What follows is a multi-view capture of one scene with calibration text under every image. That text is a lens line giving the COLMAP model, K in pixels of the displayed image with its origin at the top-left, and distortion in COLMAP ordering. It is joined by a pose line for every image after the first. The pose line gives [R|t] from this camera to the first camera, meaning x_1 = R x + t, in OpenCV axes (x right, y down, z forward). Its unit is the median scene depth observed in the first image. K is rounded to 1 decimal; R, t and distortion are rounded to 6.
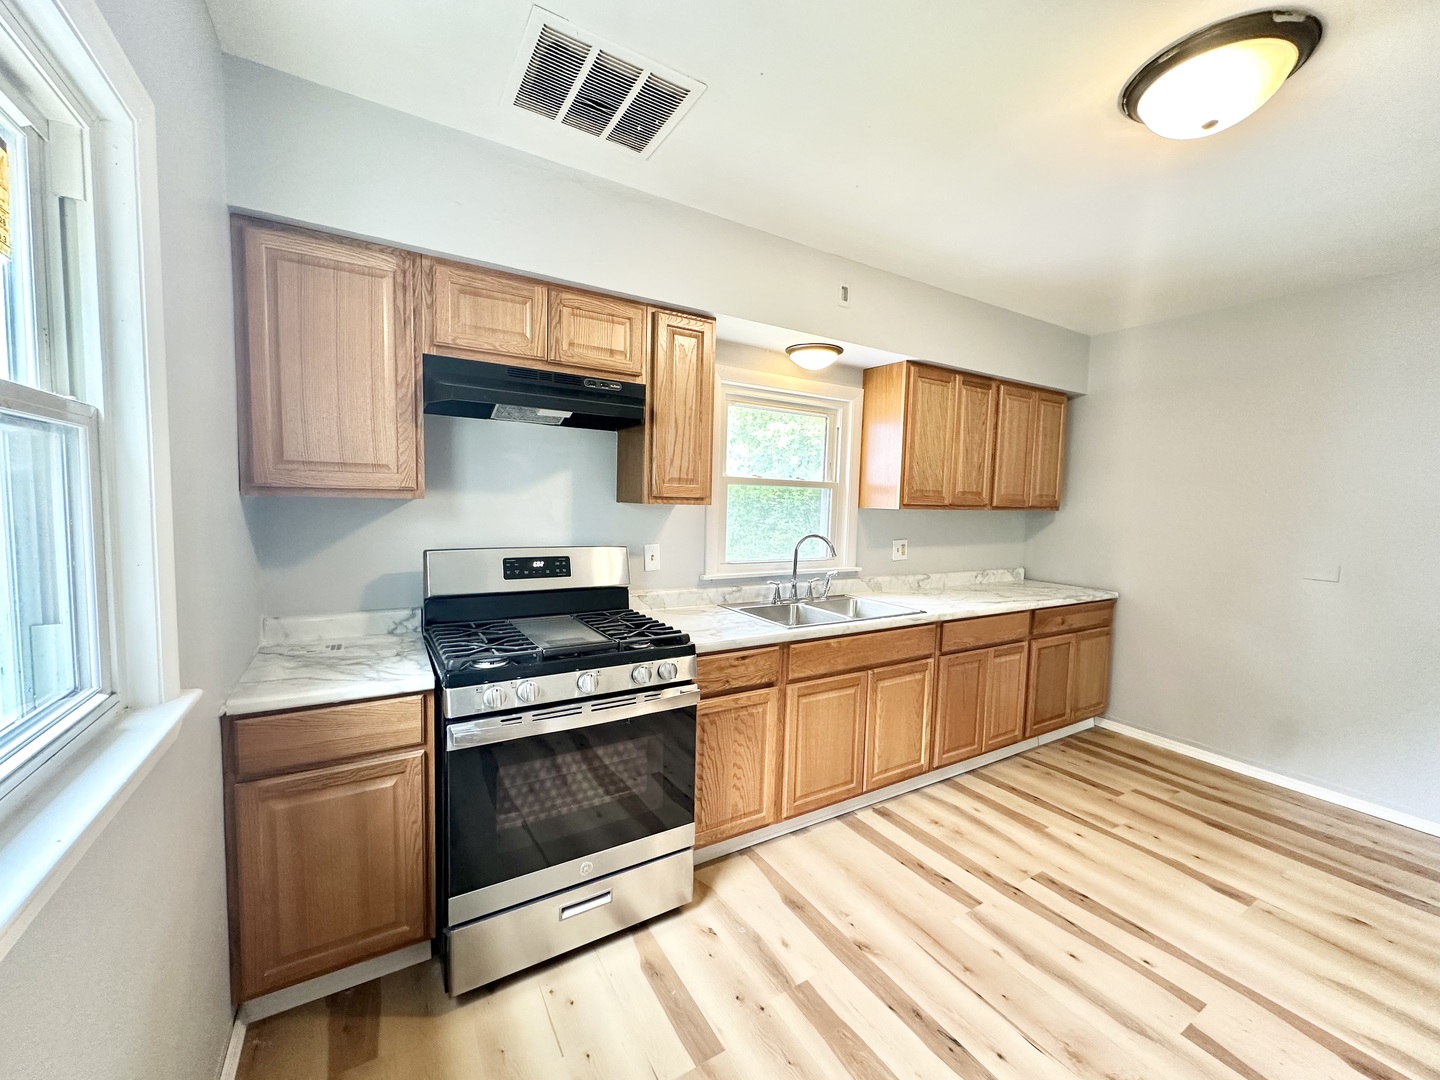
lens RADIAL K [[574.3, 0, 720.0], [0, 574.3, 541.6], [0, 0, 1]] dist [-0.001186, 0.000041]
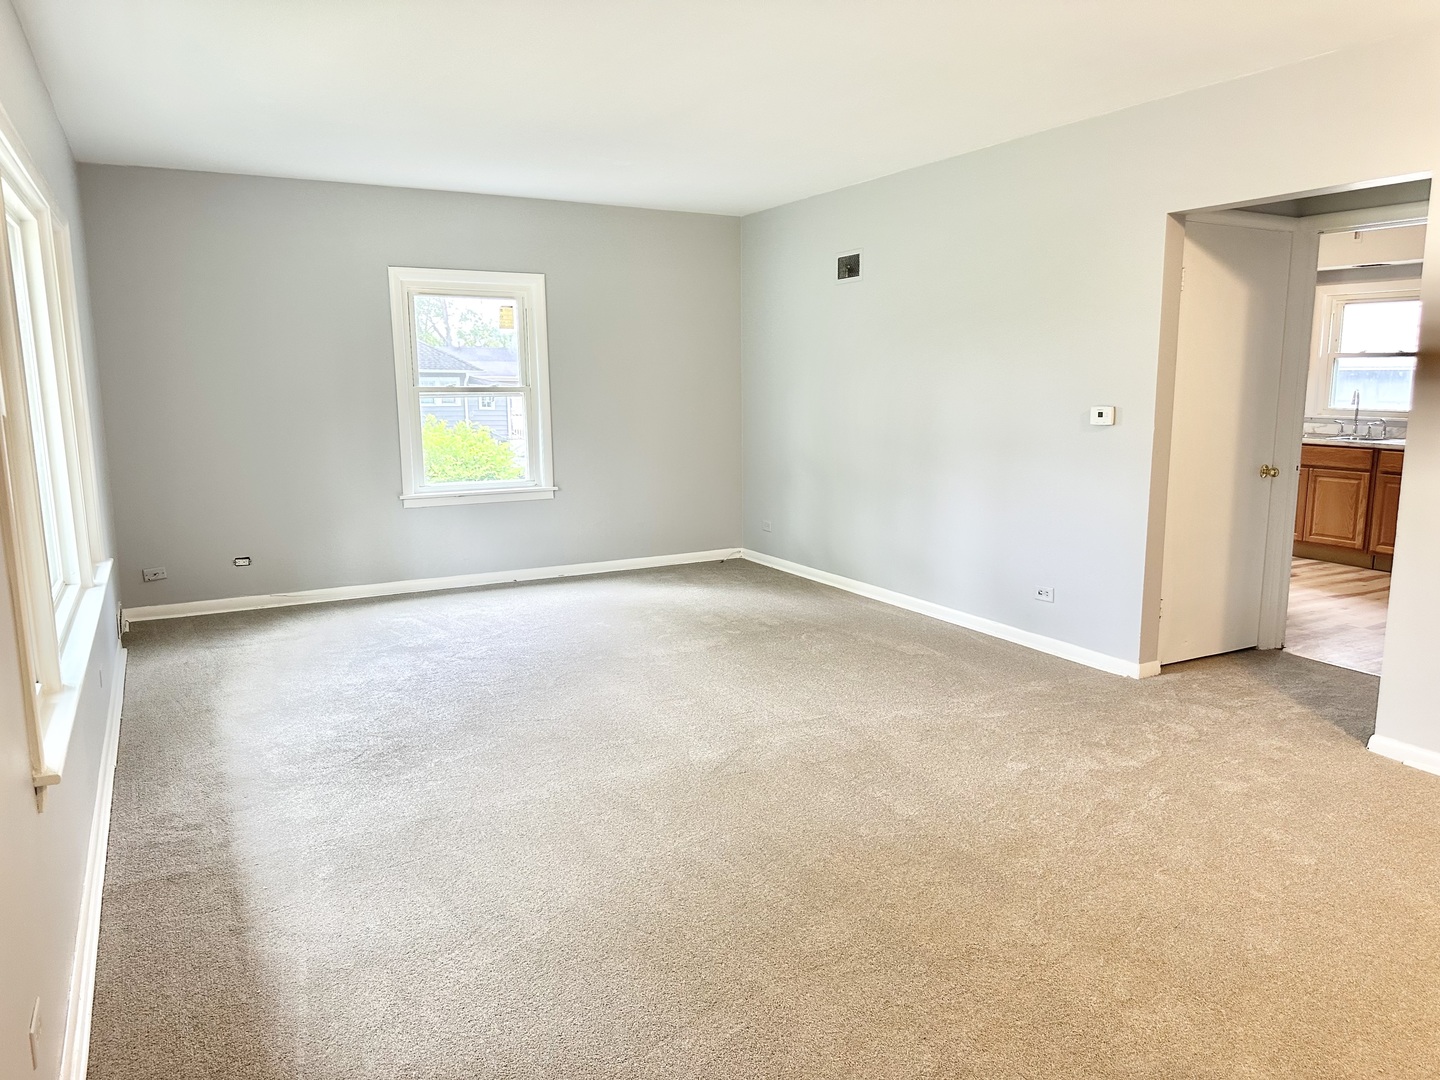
lens RADIAL K [[1002.5, 0, 727.4], [0, 1002.5, 537.7], [0, 0, 1]] dist [0.034911, -0.001993]
pose [[-0.039242, 0.137120, -0.989777, 3.229788], [-0.068192, 0.987863, 0.139559, 0.122333], [0.996900, 0.072971, -0.029415, -0.596699]]
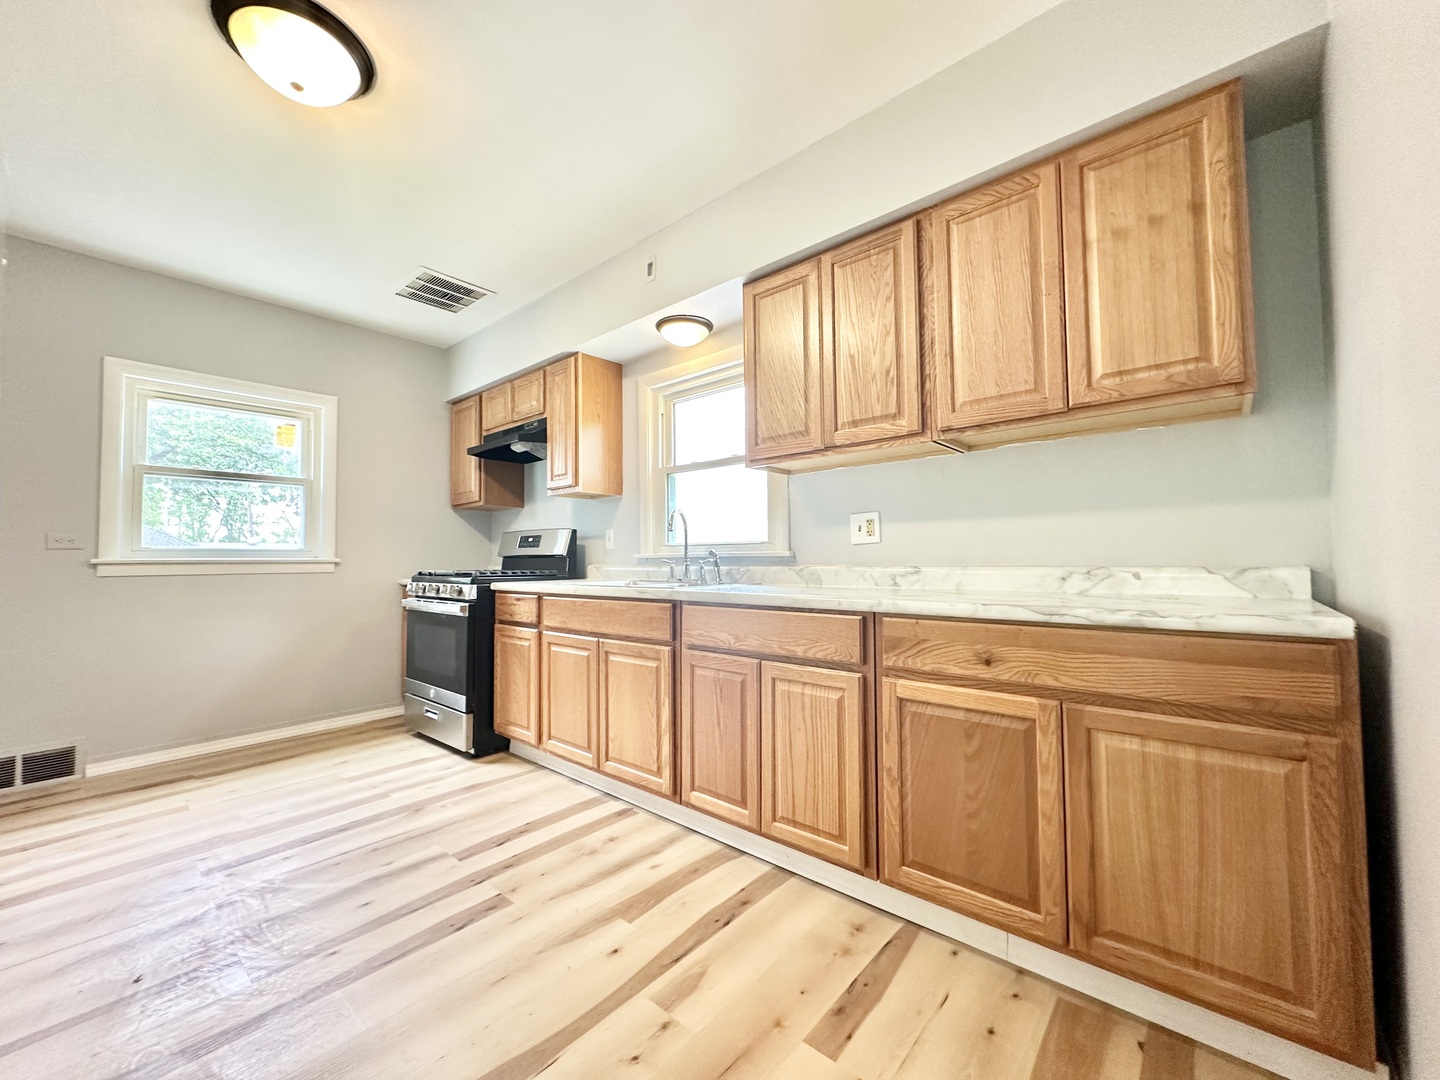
lens RADIAL K [[574.3, 0, 721.3], [0, 574.3, 543.2], [0, 0, 1]] dist [-0.001186, 0.000041]
pose [[0.301276, -0.058119, -0.951764, 1.212925], [-0.055096, 0.995412, -0.078225, 0.125973], [0.951944, 0.076006, 0.296692, 0.869206]]
